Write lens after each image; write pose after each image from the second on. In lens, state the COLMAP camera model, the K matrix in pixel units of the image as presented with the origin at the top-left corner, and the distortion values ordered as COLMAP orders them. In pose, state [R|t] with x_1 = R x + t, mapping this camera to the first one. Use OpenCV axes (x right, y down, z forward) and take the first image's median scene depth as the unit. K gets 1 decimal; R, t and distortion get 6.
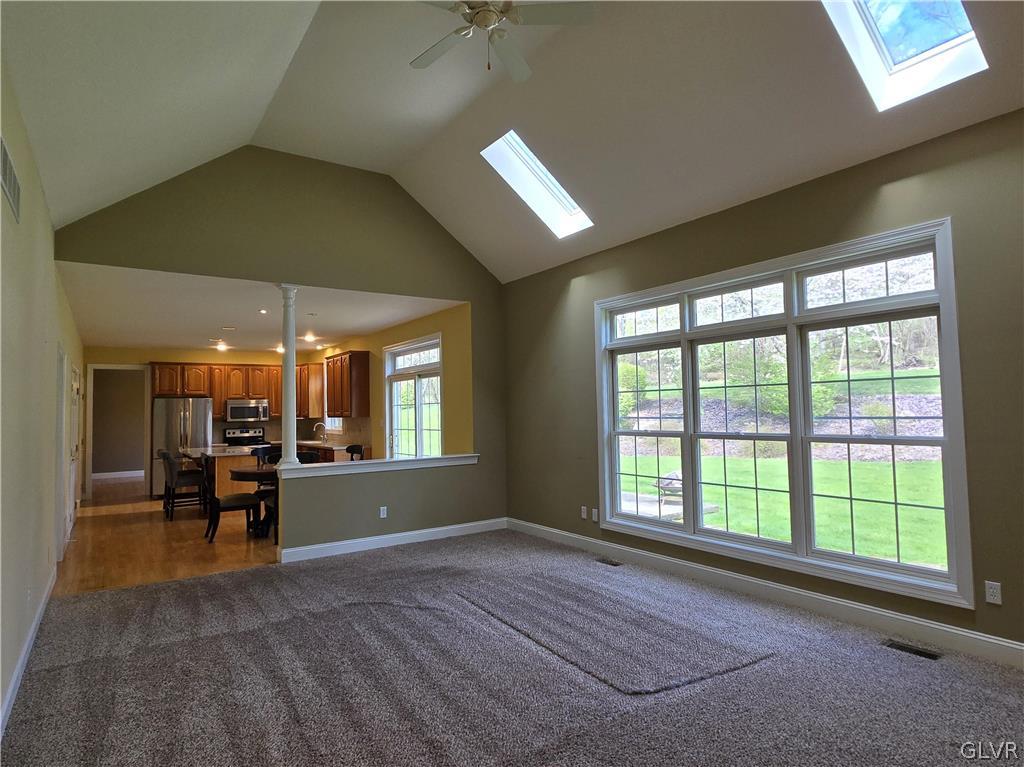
lens RADIAL K [[608.3, 0, 515.7], [0, 608.3, 386.6], [0, 0, 1]] dist [0.003208, -0.005972]
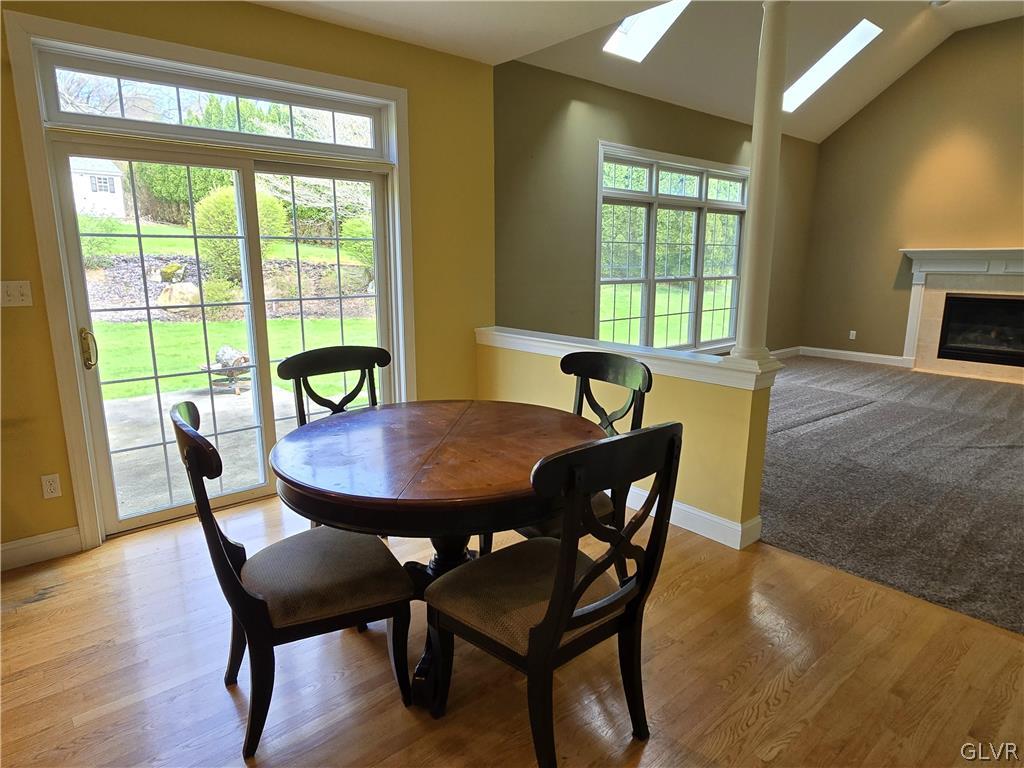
lens RADIAL K [[608.3, 0, 507.5], [0, 608.3, 377.7], [0, 0, 1]] dist [0.003208, -0.005972]
pose [[-0.126183, -0.192638, 0.973123, -0.953507], [-0.056244, 0.980775, 0.186860, 0.056850], [-0.990411, -0.031153, -0.134592, 1.458091]]
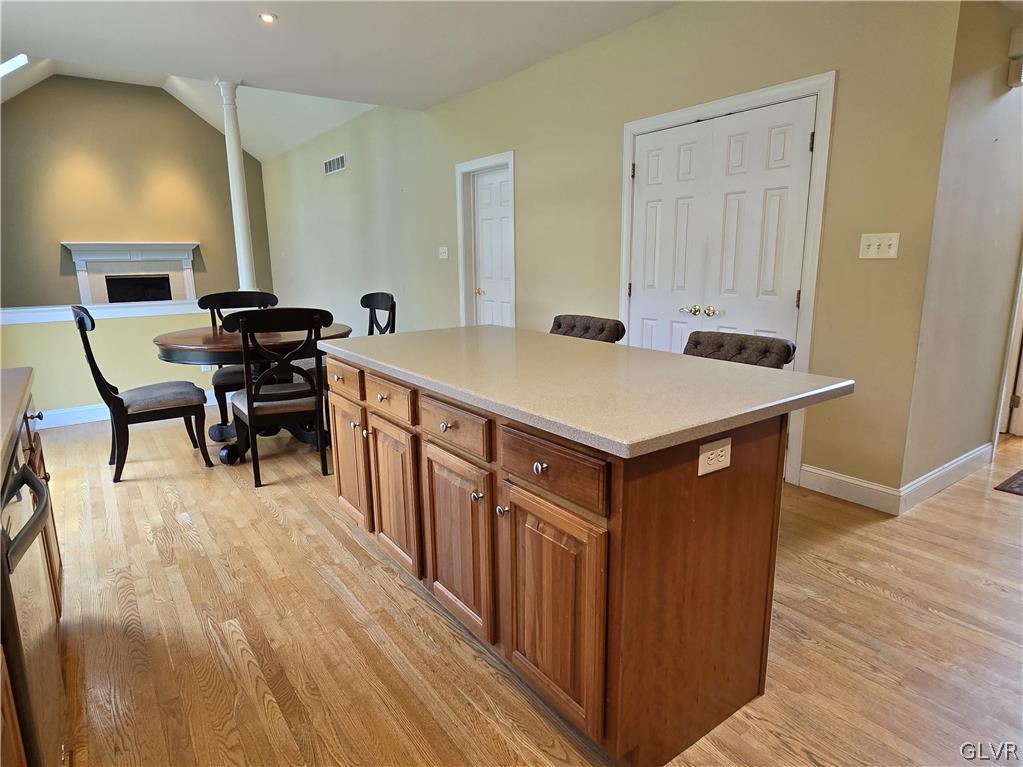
lens RADIAL K [[607.7, 0, 513.7], [0, 607.7, 384.7], [0, 0, 1]] dist [0.003208, -0.005972]
pose [[-0.998457, 0.017603, -0.052672, -0.826264], [0.009238, 0.987866, 0.155034, 0.126496], [0.054761, 0.154308, -0.986504, 2.278122]]
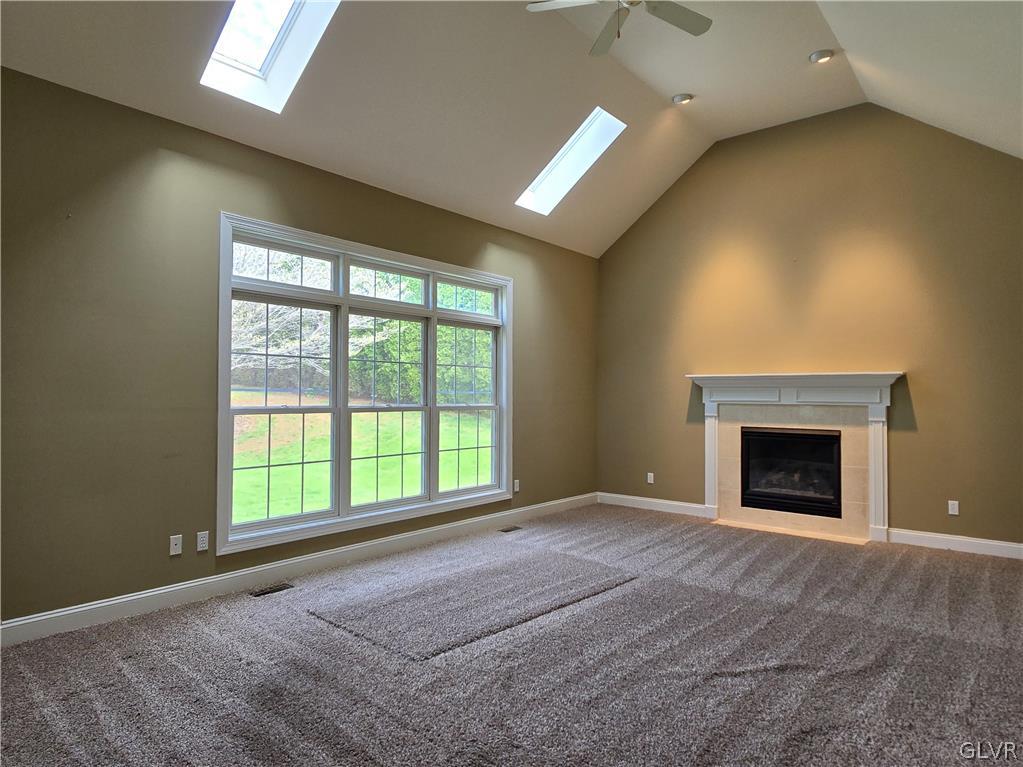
lens RADIAL K [[607.7, 0, 516.5], [0, 607.7, 376.9], [0, 0, 1]] dist [0.003208, -0.005972]
pose [[-0.284588, 0.024968, 0.958325, -0.663006], [-0.062043, 0.997085, -0.044402, 0.053708], [-0.956640, -0.072094, -0.282209, 1.000805]]
